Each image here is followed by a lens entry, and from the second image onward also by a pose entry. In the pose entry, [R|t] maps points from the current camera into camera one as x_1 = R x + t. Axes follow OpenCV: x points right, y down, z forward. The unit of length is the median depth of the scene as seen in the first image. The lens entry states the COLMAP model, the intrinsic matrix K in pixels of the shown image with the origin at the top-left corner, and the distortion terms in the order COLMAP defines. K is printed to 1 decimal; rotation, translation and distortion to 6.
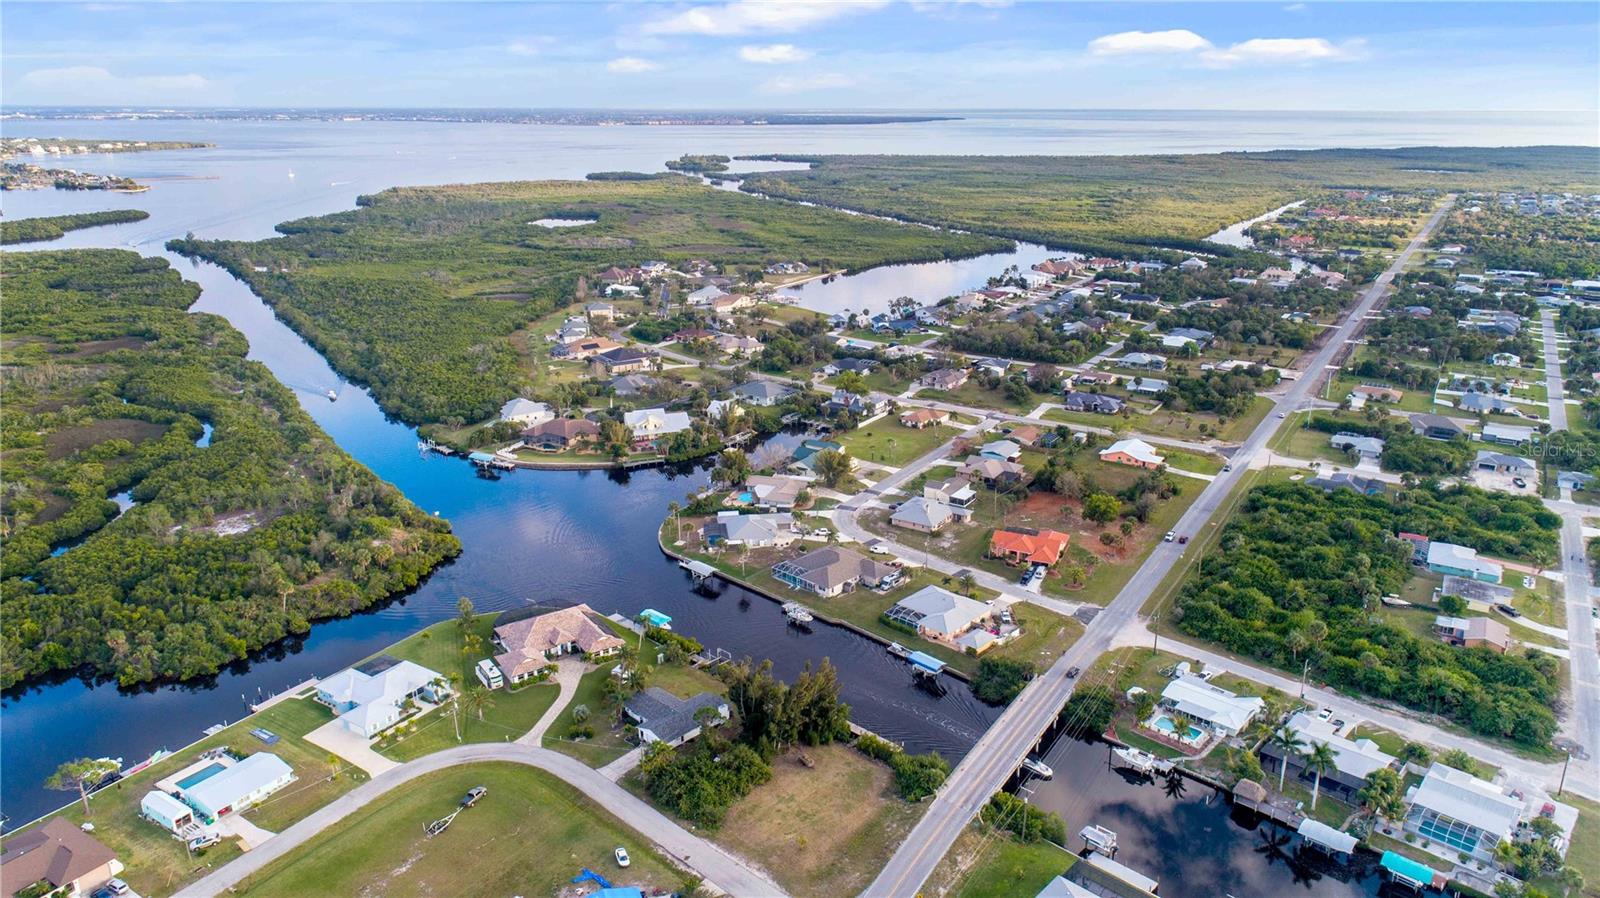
lens RADIAL K [[1088.7, 0, 800.0], [0, 1088.7, 449.0], [0, 0, 1]] dist [0.003783, 0.005322]
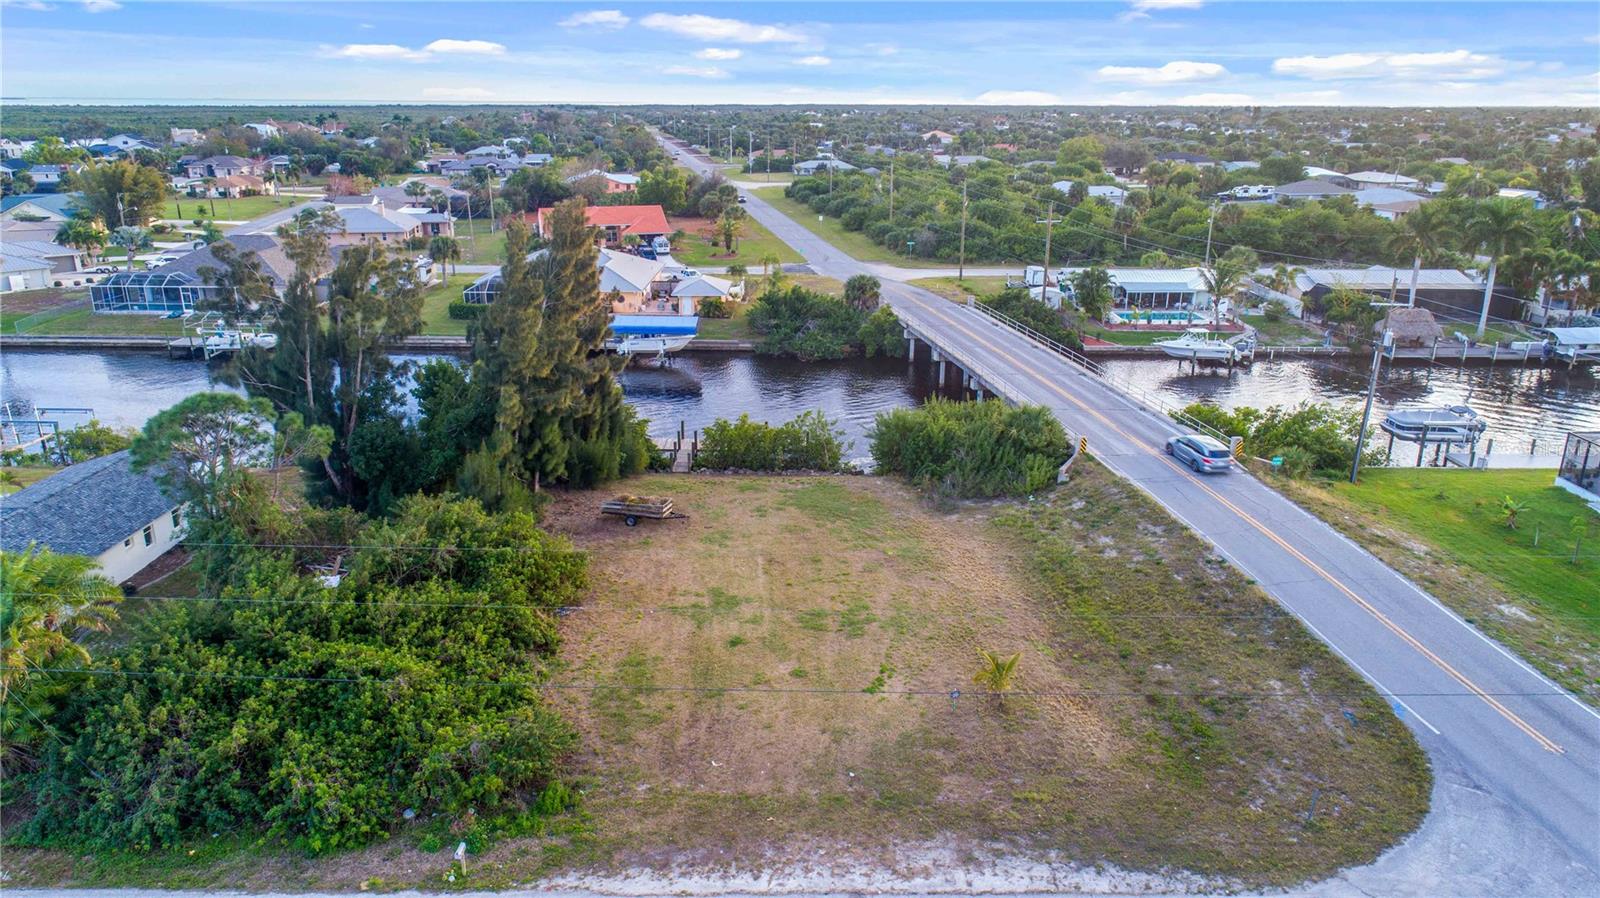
lens RADIAL K [[1085.6, 0, 777.3], [0, 1085.6, 453.3], [0, 0, 1]] dist [0.007396, 0.004413]
pose [[0.738301, -0.197999, 0.644755, -0.093511], [0.209159, 0.976025, 0.060224, 0.172480], [-0.641221, 0.090392, 0.762014, 0.500325]]
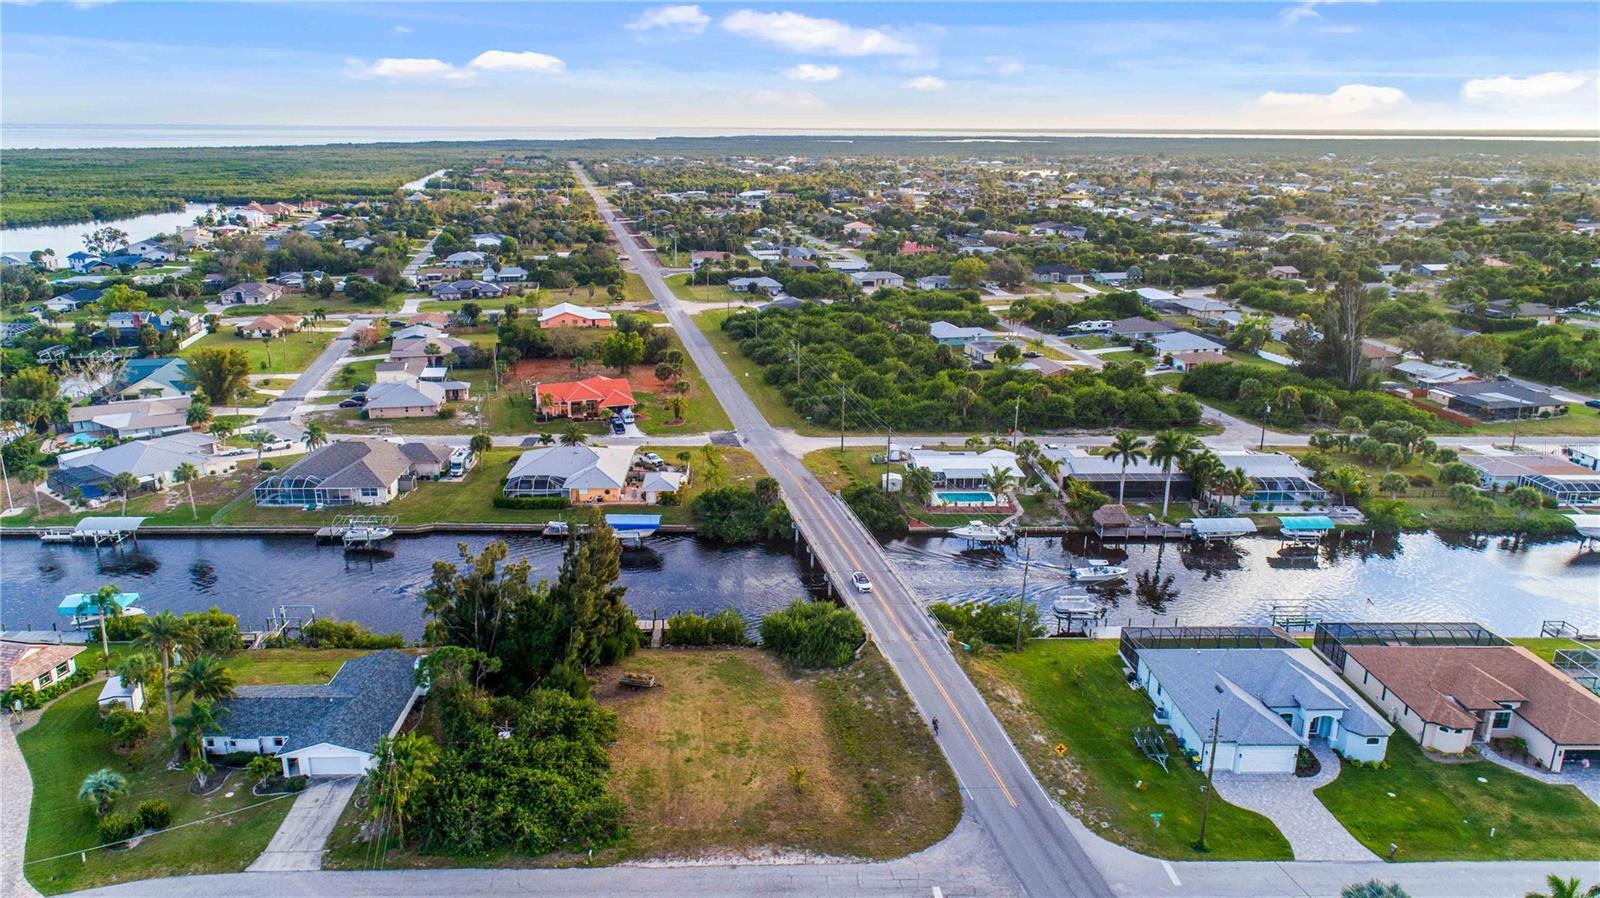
lens RADIAL K [[1105.6, 0, 750.7], [0, 1105.6, 396.6], [0, 0, 1]] dist [0.007351, 0.004366]
pose [[0.719085, -0.161603, 0.675871, -0.199935], [0.215045, 0.976593, 0.004712, 0.102273], [-0.660812, 0.141954, 0.737005, 0.347625]]
